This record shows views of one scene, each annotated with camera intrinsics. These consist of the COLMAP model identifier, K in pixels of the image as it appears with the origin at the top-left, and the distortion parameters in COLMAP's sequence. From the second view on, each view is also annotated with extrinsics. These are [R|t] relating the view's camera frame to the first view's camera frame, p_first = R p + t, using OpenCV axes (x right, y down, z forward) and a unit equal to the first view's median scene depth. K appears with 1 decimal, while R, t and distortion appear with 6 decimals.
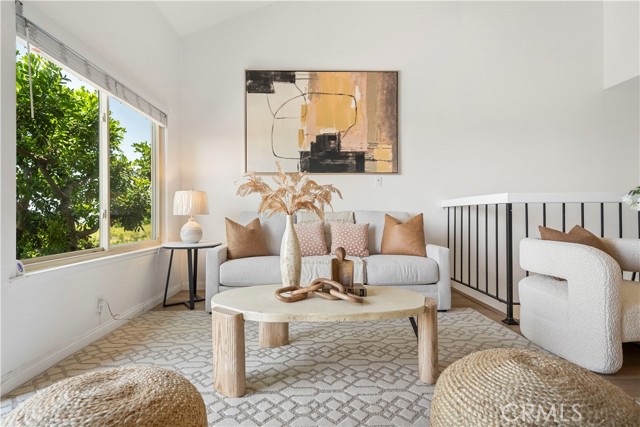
lens RADIAL K [[315.2, 0, 314.5], [0, 315.2, 213.5], [0, 0, 1]] dist [0.008304, -0.000368]
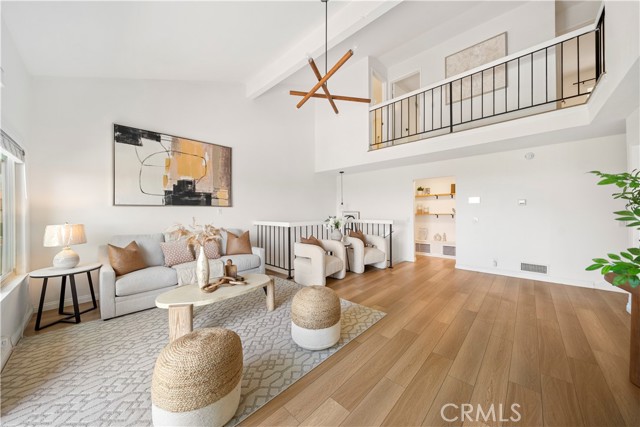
lens RADIAL K [[222.6, 0, 319.5], [0, 222.6, 211.6], [0, 0, 1]] dist [-0.006350, -0.000057]
pose [[0.699430, -0.001943, 0.714699, -0.304168], [-0.001620, 0.999989, 0.004304, -0.117985], [-0.714699, -0.004168, 0.699419, -0.231529]]
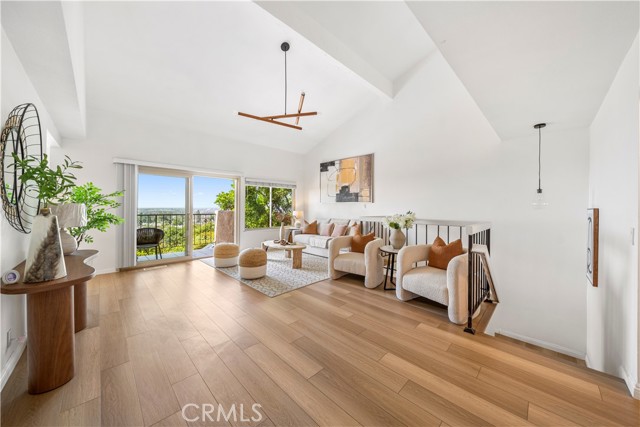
lens RADIAL K [[222.6, 0, 315.7], [0, 222.6, 208.9], [0, 0, 1]] dist [-0.006350, -0.000057]
pose [[0.684509, 0.012599, -0.728895, 1.221019], [-0.006415, 0.999916, 0.011259, -0.108290], [0.728976, -0.003031, 0.684533, -0.323289]]
